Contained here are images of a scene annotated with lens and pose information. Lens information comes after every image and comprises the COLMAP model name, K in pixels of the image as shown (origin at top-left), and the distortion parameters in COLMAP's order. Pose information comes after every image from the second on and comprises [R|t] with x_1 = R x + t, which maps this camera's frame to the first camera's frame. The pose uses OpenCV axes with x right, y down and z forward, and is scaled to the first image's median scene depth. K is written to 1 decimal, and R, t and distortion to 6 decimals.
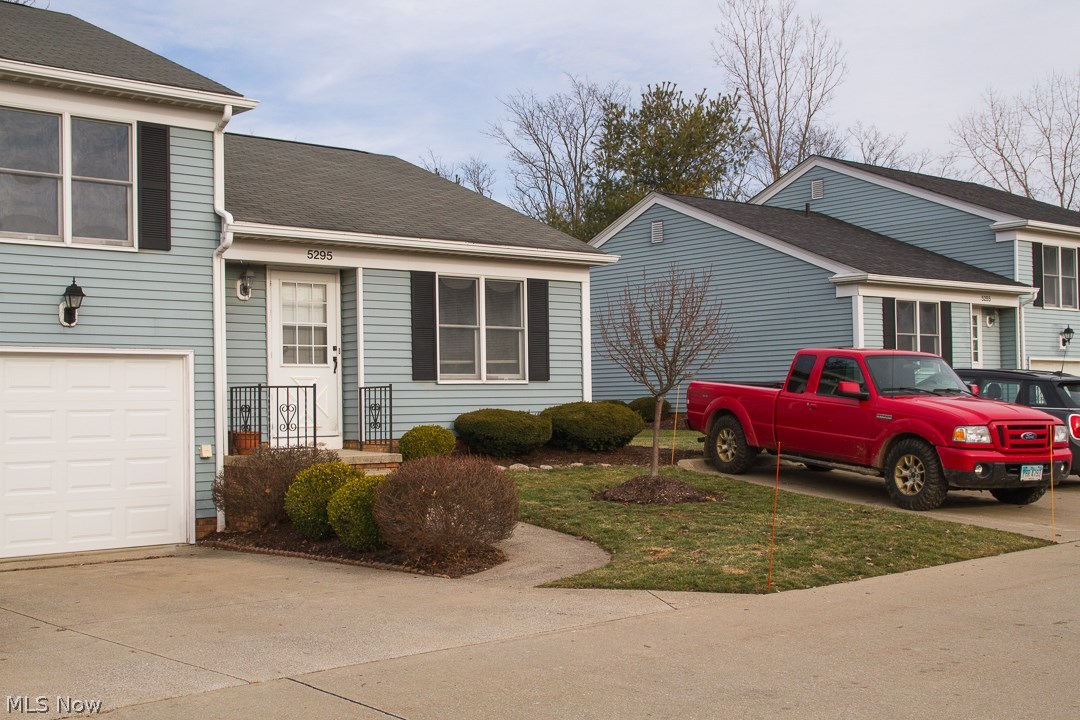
lens RADIAL K [[1209.2, 0, 540.0], [0, 1209.2, 360.0], [0, 0, 1]] dist [0.000774, 0.000997]
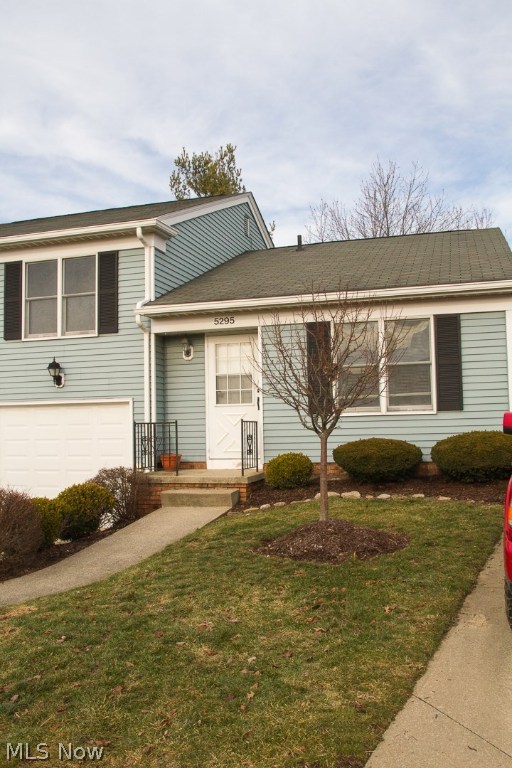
lens RADIAL K [[718.5, 0, 256.0], [0, 718.5, 384.0], [0, 0, 1]] dist [-0.132759, -0.000375]
pose [[0.553794, -0.054678, -0.830857, 0.509669], [0.038802, 0.998452, -0.039844, 0.014792], [0.831749, -0.010174, 0.555058, 0.631528]]
